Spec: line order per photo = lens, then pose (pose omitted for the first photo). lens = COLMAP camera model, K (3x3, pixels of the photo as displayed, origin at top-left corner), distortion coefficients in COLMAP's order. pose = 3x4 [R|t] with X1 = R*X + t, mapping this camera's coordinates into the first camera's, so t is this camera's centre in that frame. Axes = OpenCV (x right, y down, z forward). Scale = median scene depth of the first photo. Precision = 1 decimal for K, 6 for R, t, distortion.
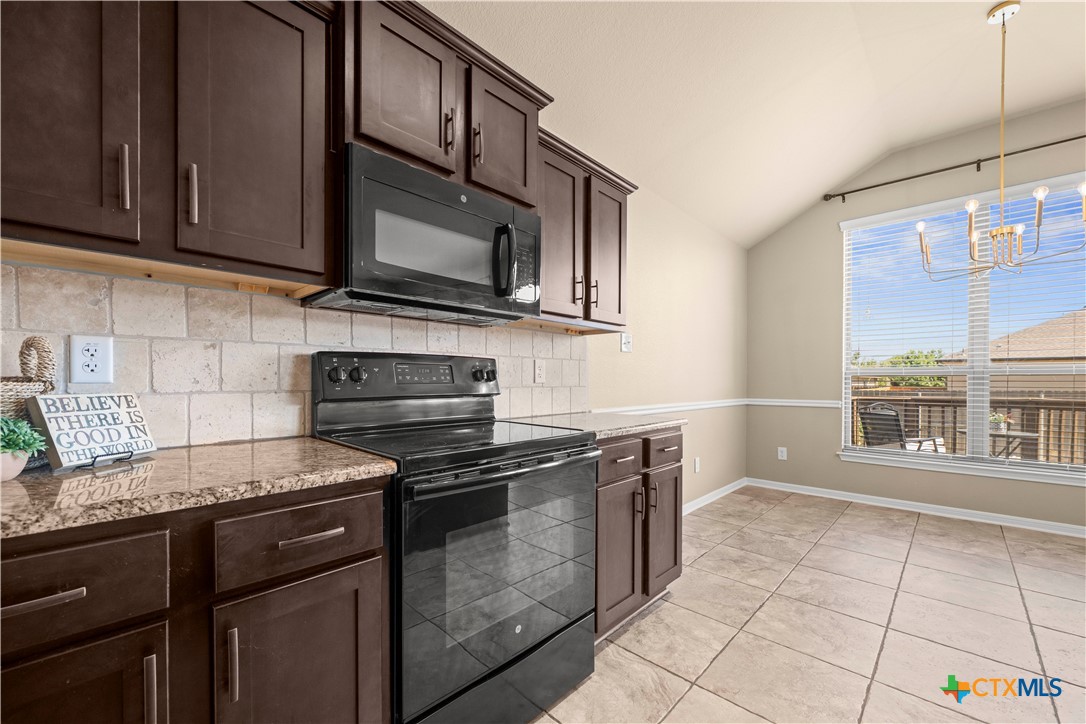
lens RADIAL K [[432.1, 0, 547.7], [0, 432.1, 384.4], [0, 0, 1]] dist [-0.000486, -0.000907]
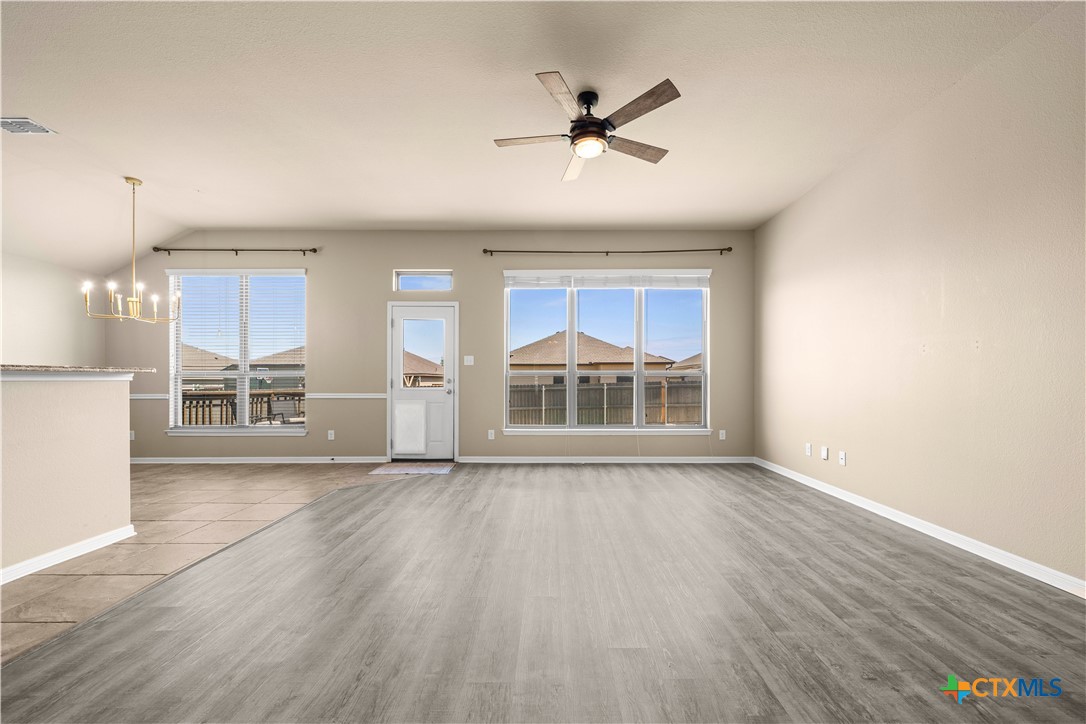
lens RADIAL K [[432.1, 0, 555.4], [0, 432.1, 379.8], [0, 0, 1]] dist [-0.000486, -0.000907]
pose [[0.722188, -0.004589, 0.691682, 1.113362], [0.009952, 0.999943, -0.003757, 0.016168], [-0.691626, 0.009597, 0.722192, -1.648410]]
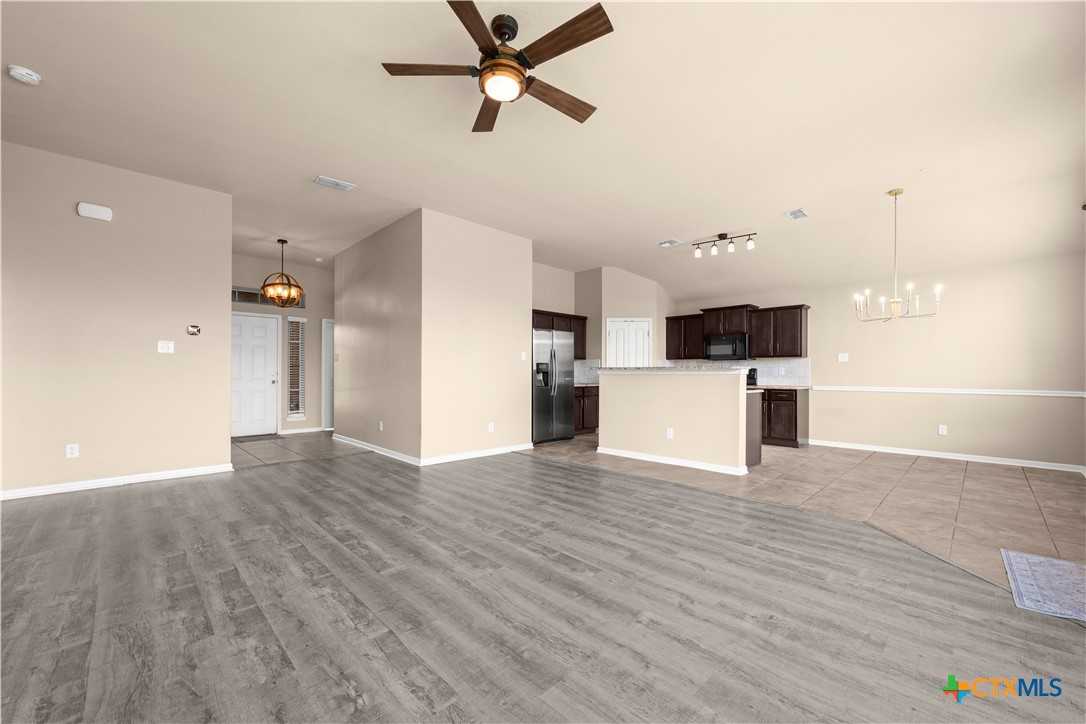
lens RADIAL K [[432.1, 0, 546.4], [0, 432.1, 371.0], [0, 0, 1]] dist [-0.000486, -0.000907]
pose [[-0.040012, -0.008243, -0.999165, 3.243375], [-0.012654, 0.999890, -0.007742, 0.013255], [0.999119, 0.012334, -0.040111, -0.571994]]
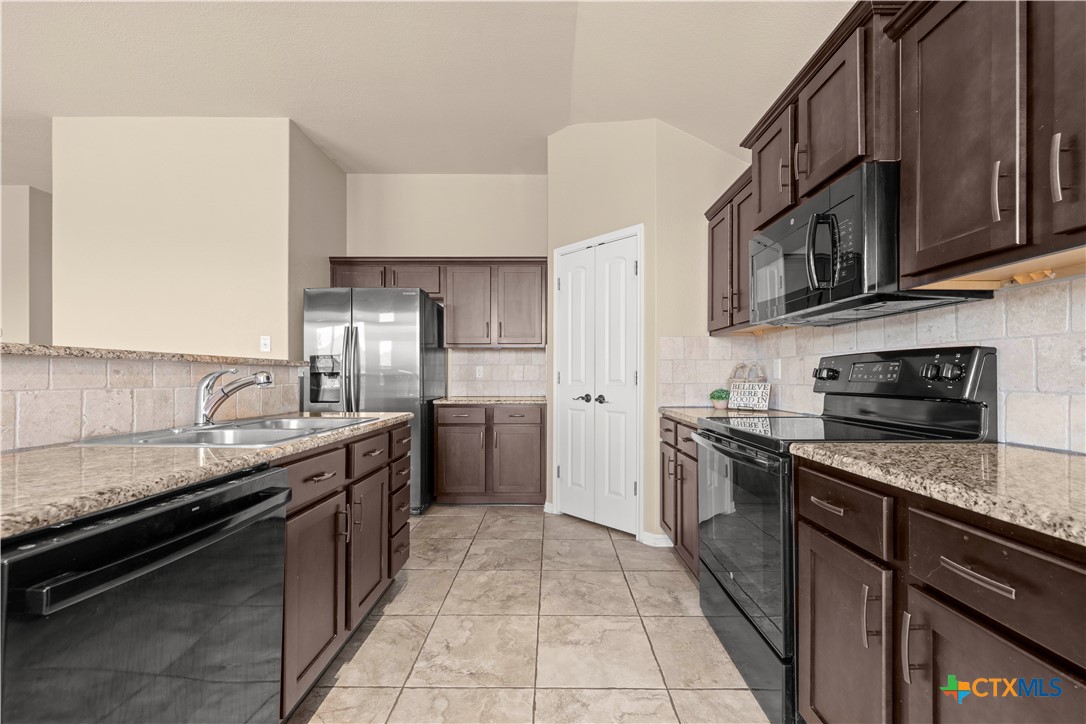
lens RADIAL K [[432.1, 0, 550.4], [0, 432.1, 372.8], [0, 0, 1]] dist [-0.000486, -0.000907]
pose [[-0.727811, -0.008774, -0.685722, 0.701918], [-0.009554, 0.999951, -0.002654, -0.009472], [0.685711, 0.004620, -0.727859, 0.918643]]
